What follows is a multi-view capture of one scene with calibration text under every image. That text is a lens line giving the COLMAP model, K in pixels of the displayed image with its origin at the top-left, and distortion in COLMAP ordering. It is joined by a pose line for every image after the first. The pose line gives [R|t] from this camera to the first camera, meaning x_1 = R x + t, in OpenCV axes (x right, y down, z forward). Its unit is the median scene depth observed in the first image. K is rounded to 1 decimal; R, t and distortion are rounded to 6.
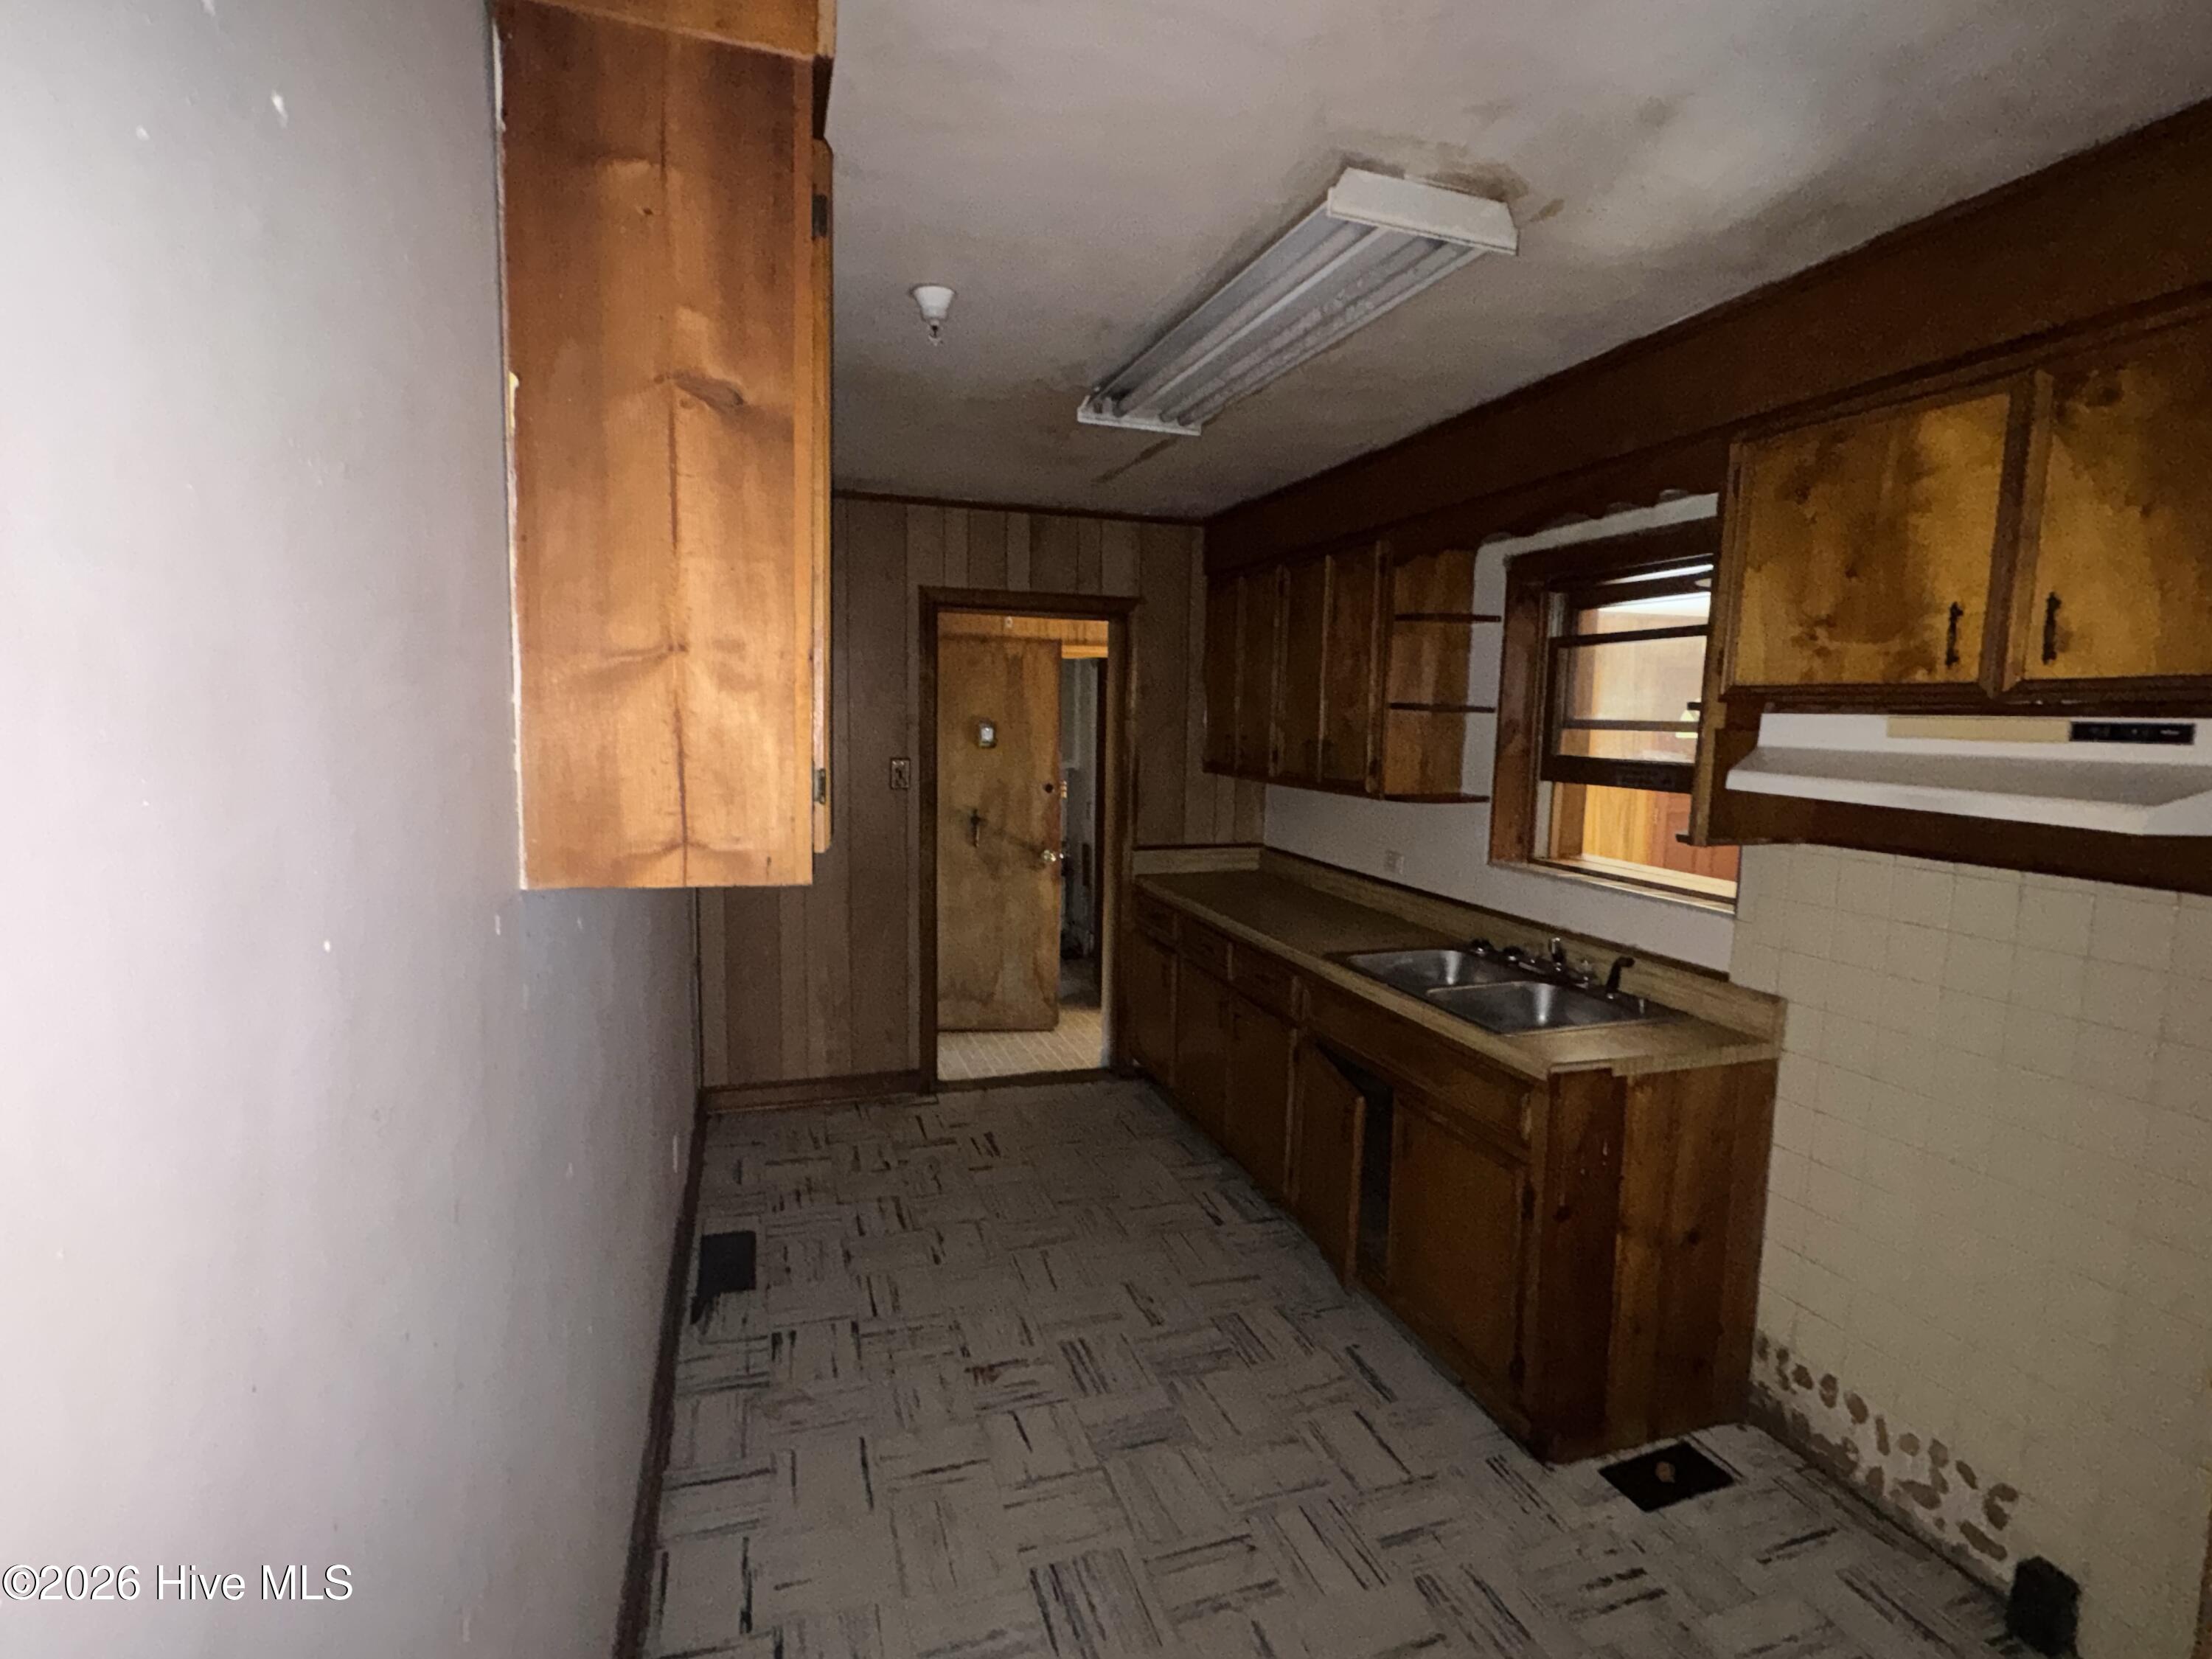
lens RADIAL K [[1055.2, 0, 1095.7], [0, 1055.2, 833.2], [0, 0, 1]] dist [-0.000647, -0.000116]
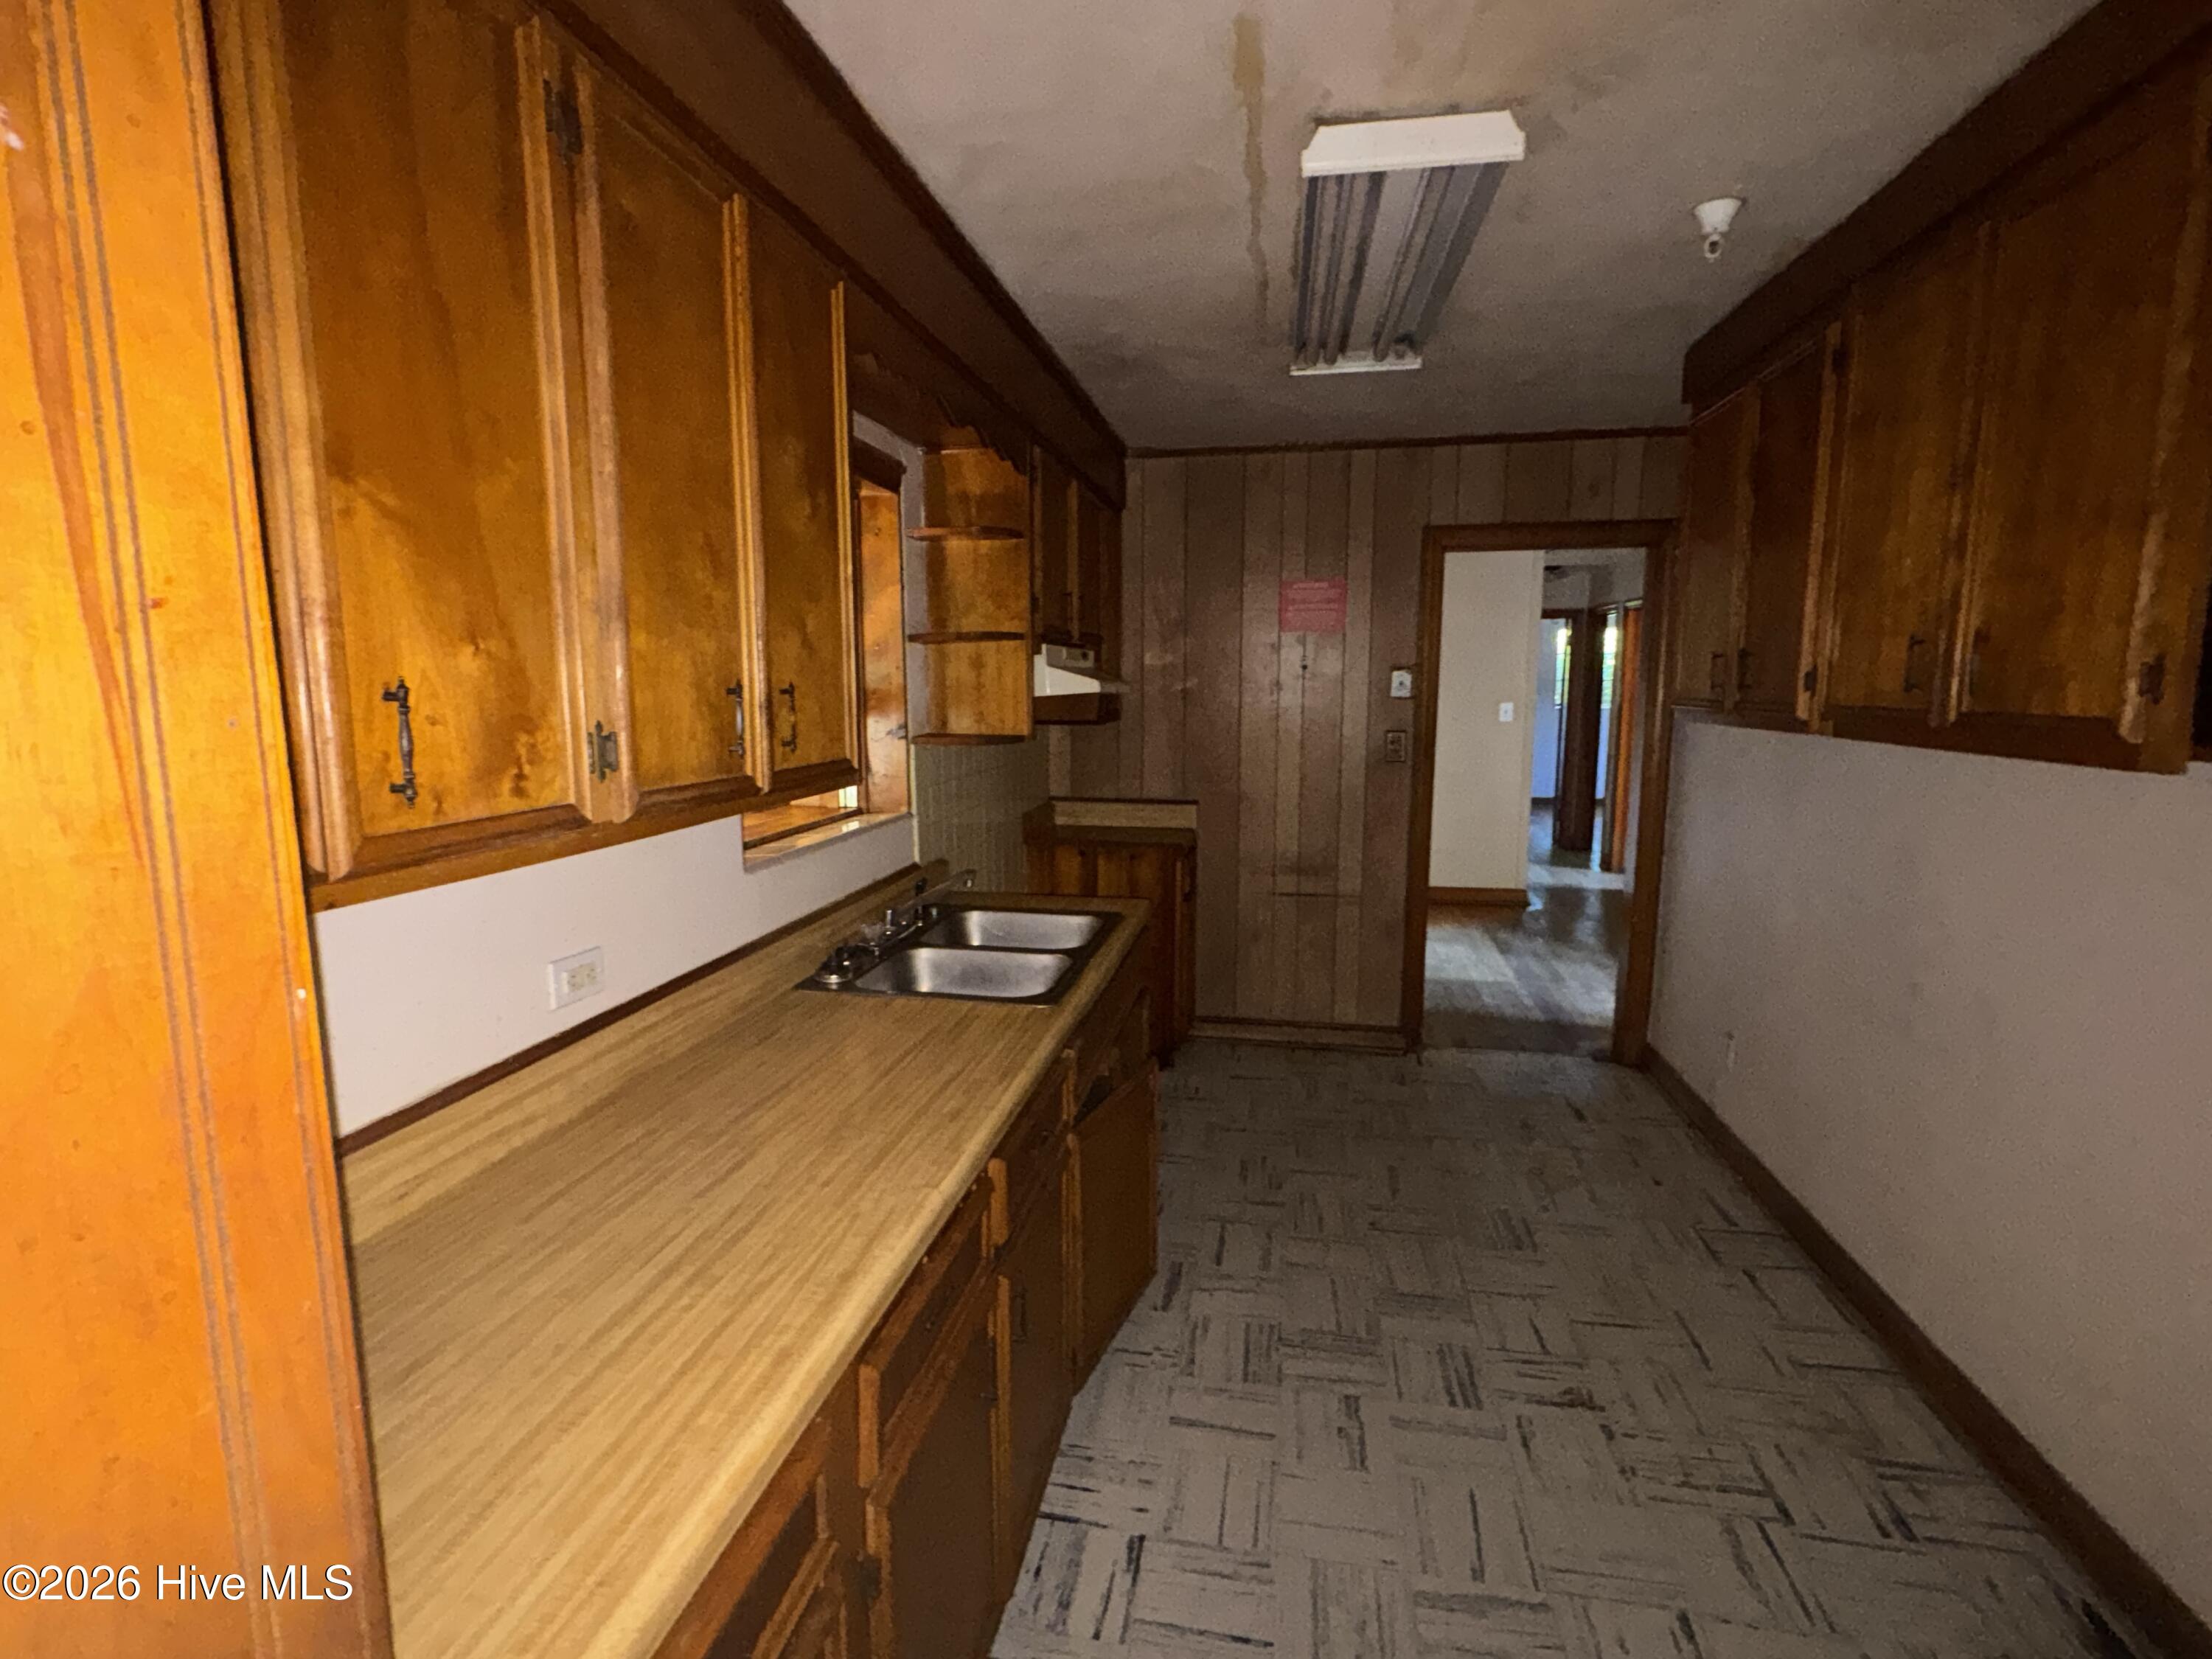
lens RADIAL K [[1055.2, 0, 1095.7], [0, 1055.2, 833.2], [0, 0, 1]] dist [-0.000647, -0.000116]
pose [[-0.877157, -0.083782, 0.472838, -0.124483], [0.045934, 0.965508, 0.256290, -0.179610], [-0.478001, 0.246526, -0.843054, 1.772410]]
